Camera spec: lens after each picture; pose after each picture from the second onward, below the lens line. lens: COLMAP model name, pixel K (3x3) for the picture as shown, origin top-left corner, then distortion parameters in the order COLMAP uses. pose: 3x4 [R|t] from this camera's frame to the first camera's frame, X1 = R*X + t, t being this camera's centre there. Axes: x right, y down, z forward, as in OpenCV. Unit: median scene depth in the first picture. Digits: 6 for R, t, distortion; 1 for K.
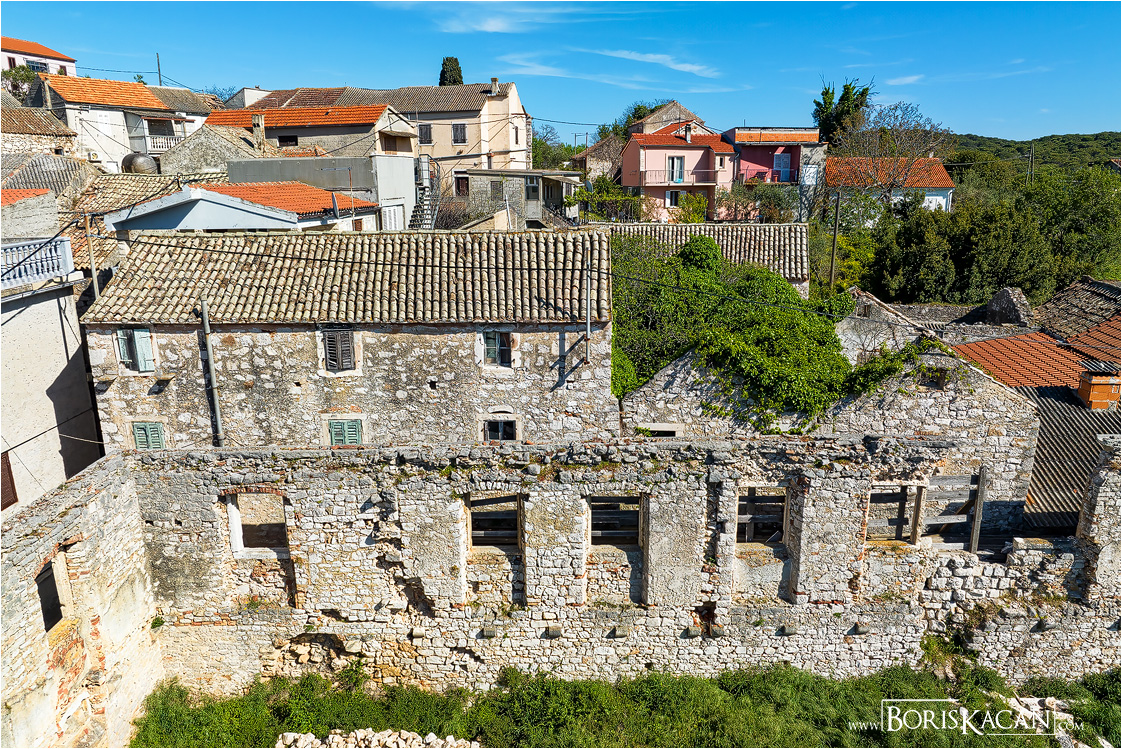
lens RADIAL K [[816.9, 0, 561.0], [0, 816.9, 374.5], [0, 0, 1]] dist [-0.047552, -0.003385]
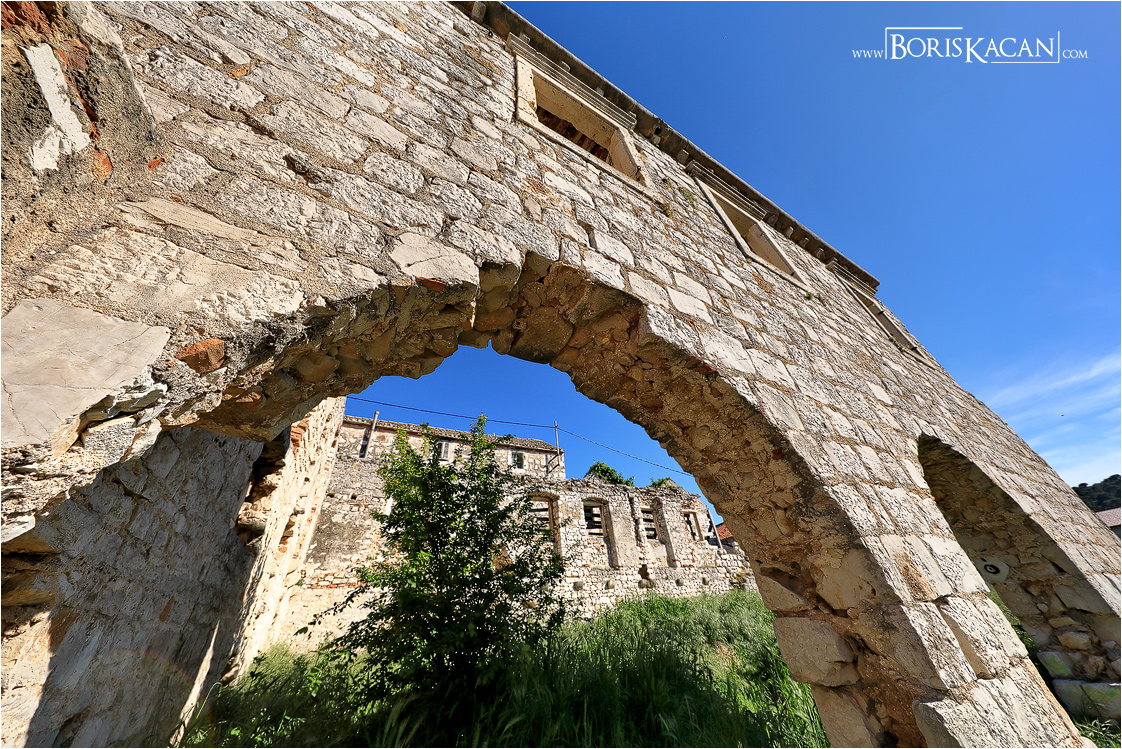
lens RADIAL K [[349.6, 0, 559.4], [0, 349.6, 378.0], [0, 0, 1]] dist [0.004710, -0.000116]
pose [[0.873891, 0.233003, 0.426642, -0.453123], [0.192627, 0.639825, -0.743988, 0.573991], [-0.446328, 0.732348, 0.514255, 0.329171]]
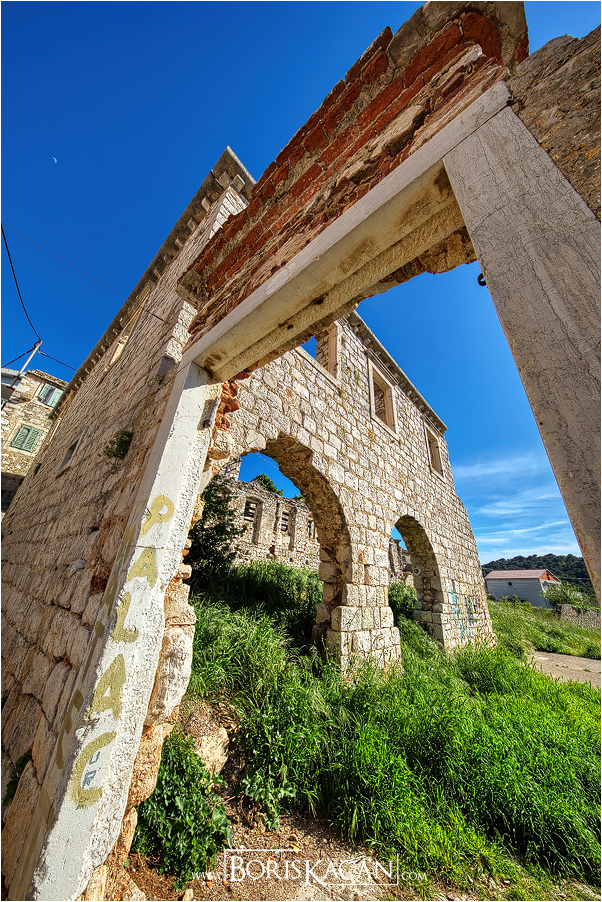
lens RADIAL K [[284.1, 0, 301.0], [0, 284.1, 451.0], [0, 0, 1]] dist [0.000520, 0.000008]
pose [[0.668257, 0.374517, 0.642783, -0.548145], [0.115234, 0.801496, -0.586792, 0.621694], [-0.734952, 0.466198, 0.492448, 0.247842]]
